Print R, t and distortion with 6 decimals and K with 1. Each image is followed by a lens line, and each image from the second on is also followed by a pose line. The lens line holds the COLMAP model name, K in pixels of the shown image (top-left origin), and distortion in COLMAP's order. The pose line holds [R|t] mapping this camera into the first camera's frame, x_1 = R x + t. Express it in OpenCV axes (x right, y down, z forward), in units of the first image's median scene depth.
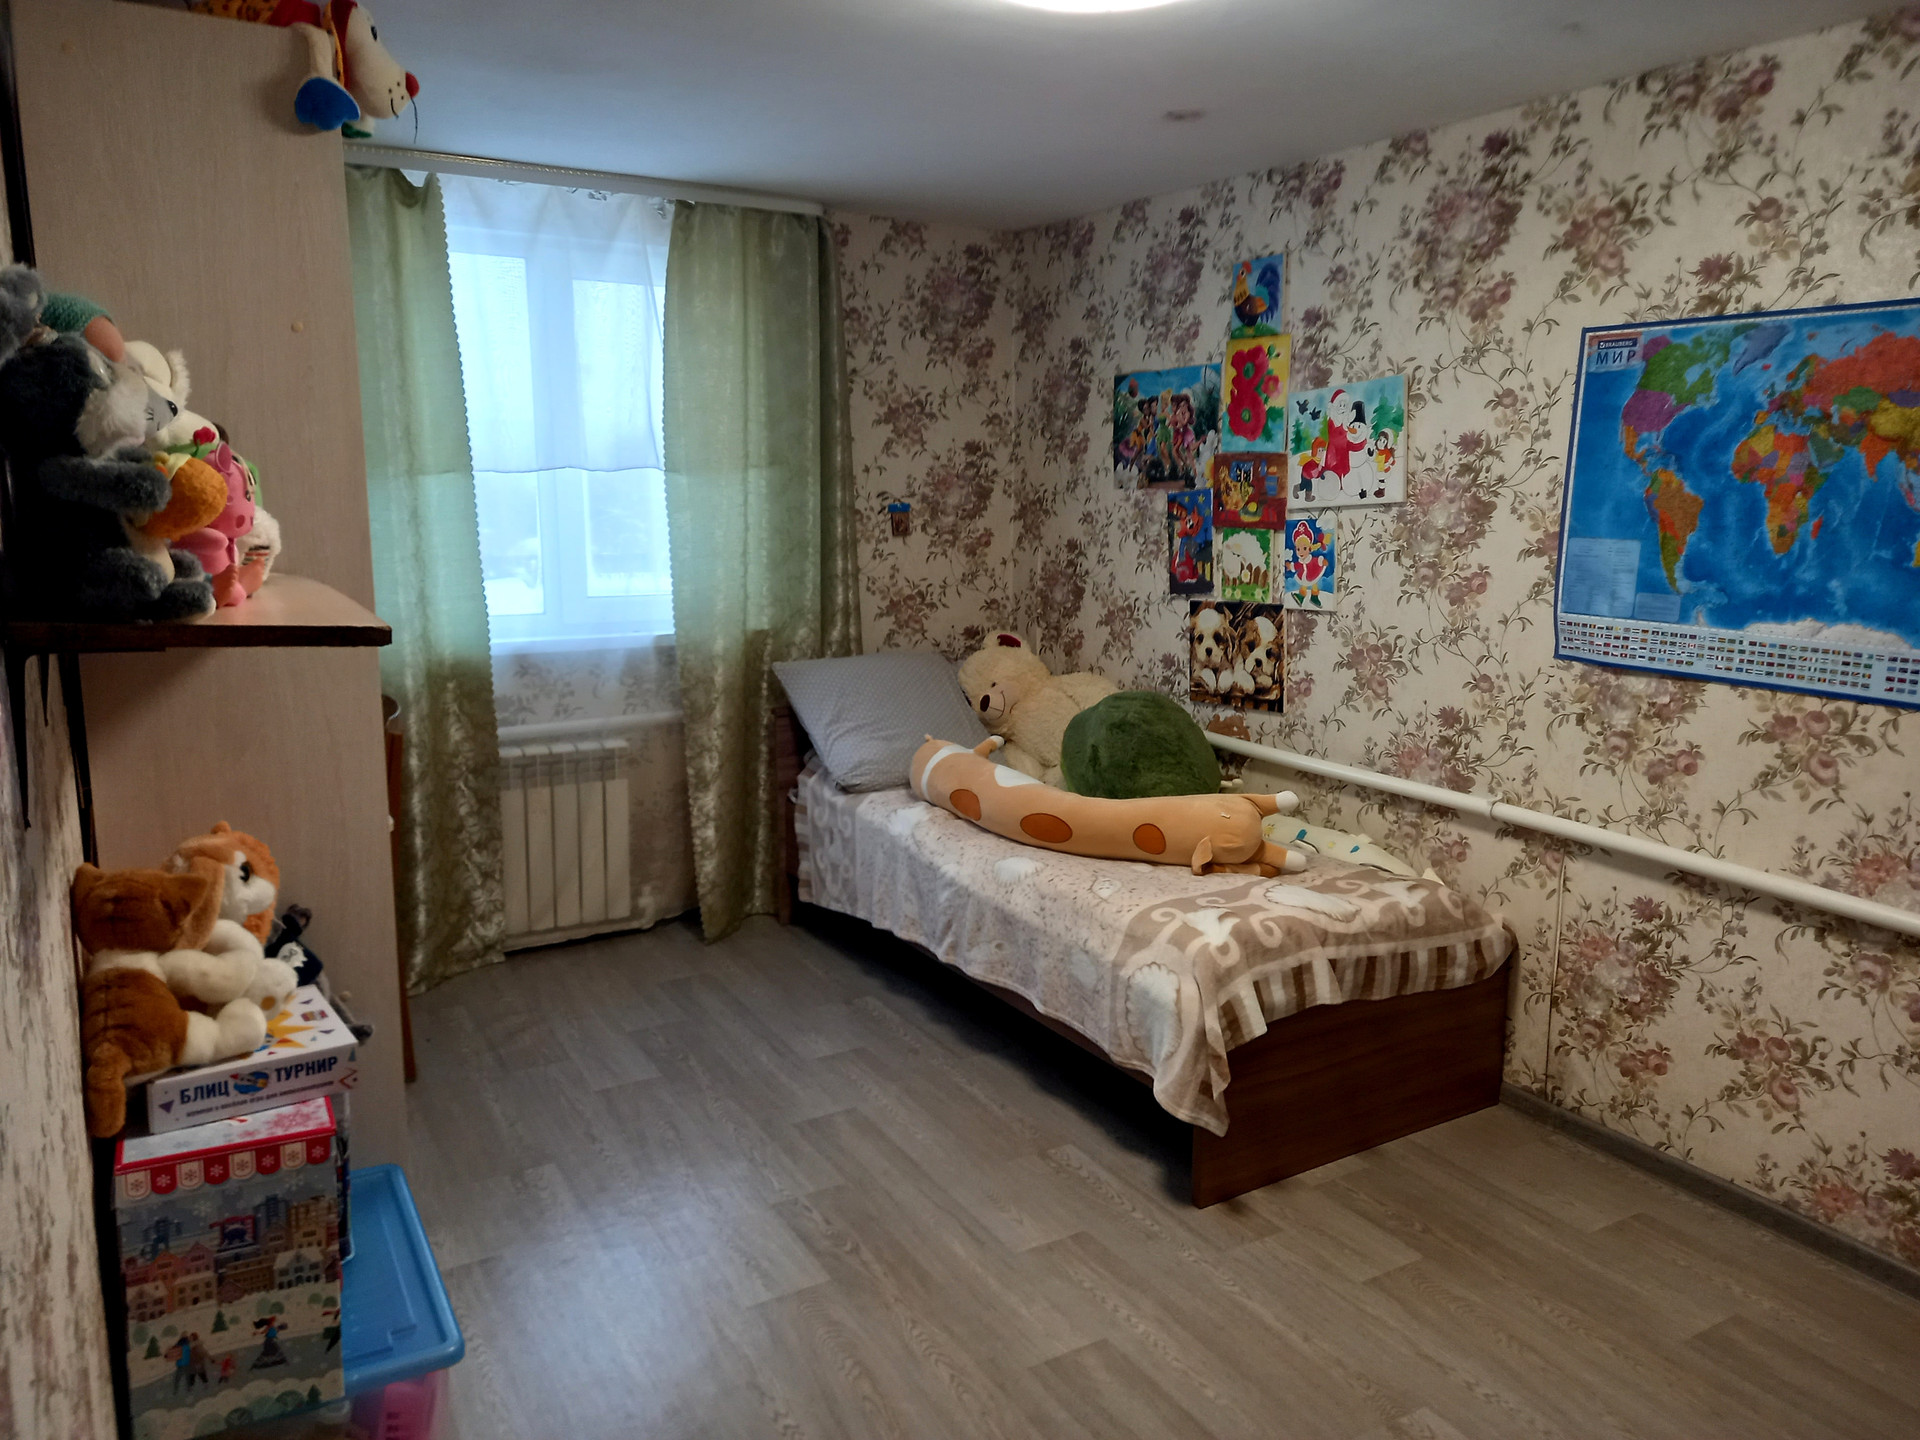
lens RADIAL K [[1382.3, 0, 977.4], [0, 1382.3, 726.4], [0, 0, 1]] dist [0.077665, -0.065484]
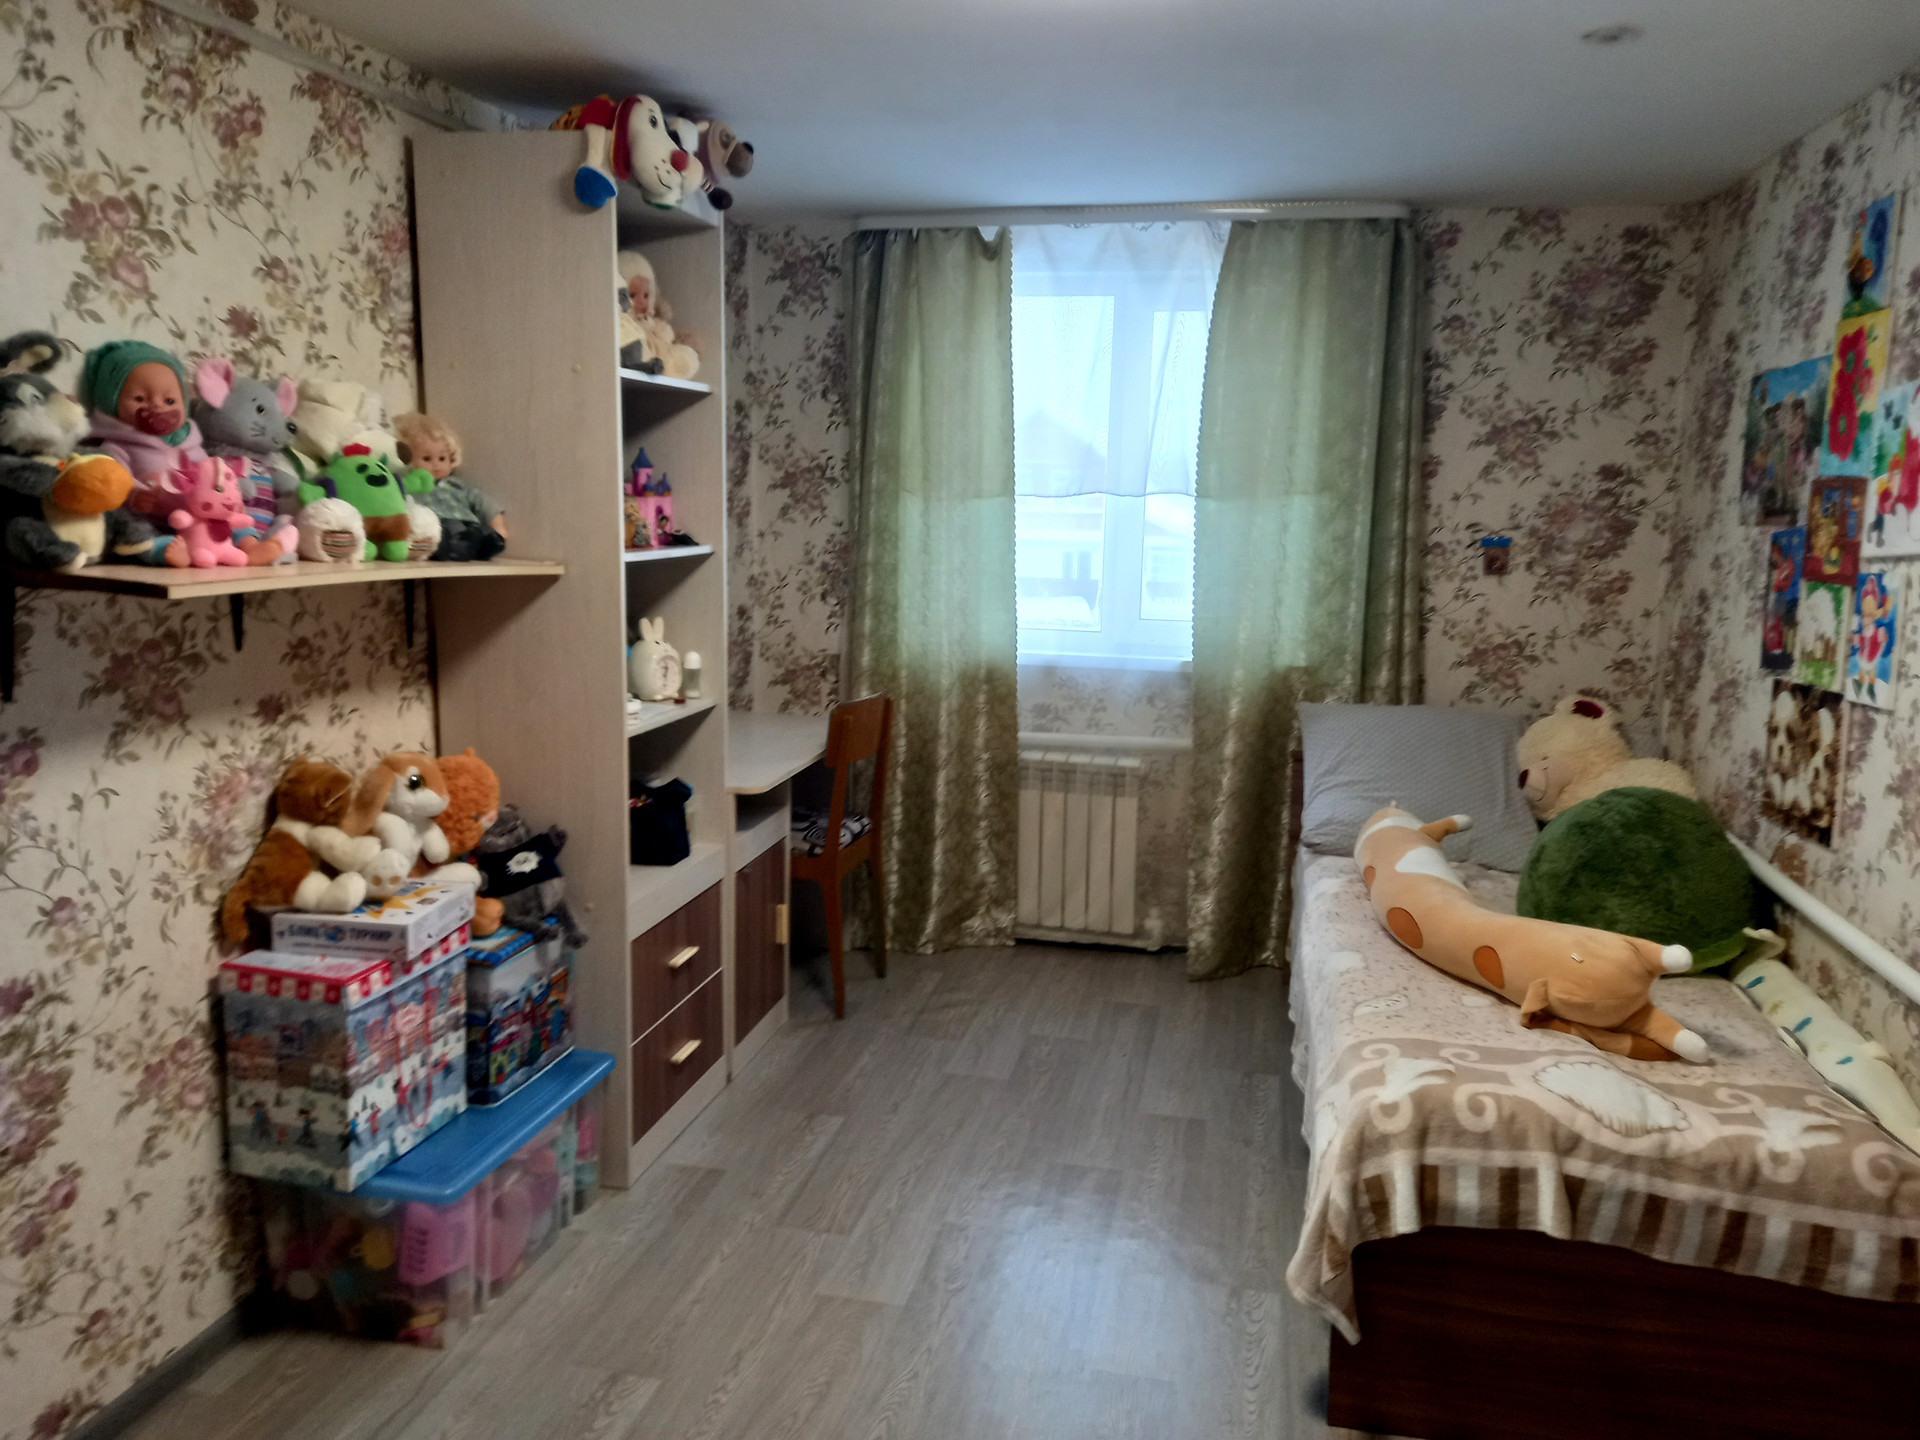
lens RADIAL K [[1382.3, 0, 969.5], [0, 1382.3, 728.1], [0, 0, 1]] dist [0.077665, -0.065484]
pose [[0.736956, 0.125032, -0.664276, 0.345929], [-0.140368, 0.989628, 0.030545, -0.028793], [0.661205, 0.070733, 0.746863, 0.171770]]
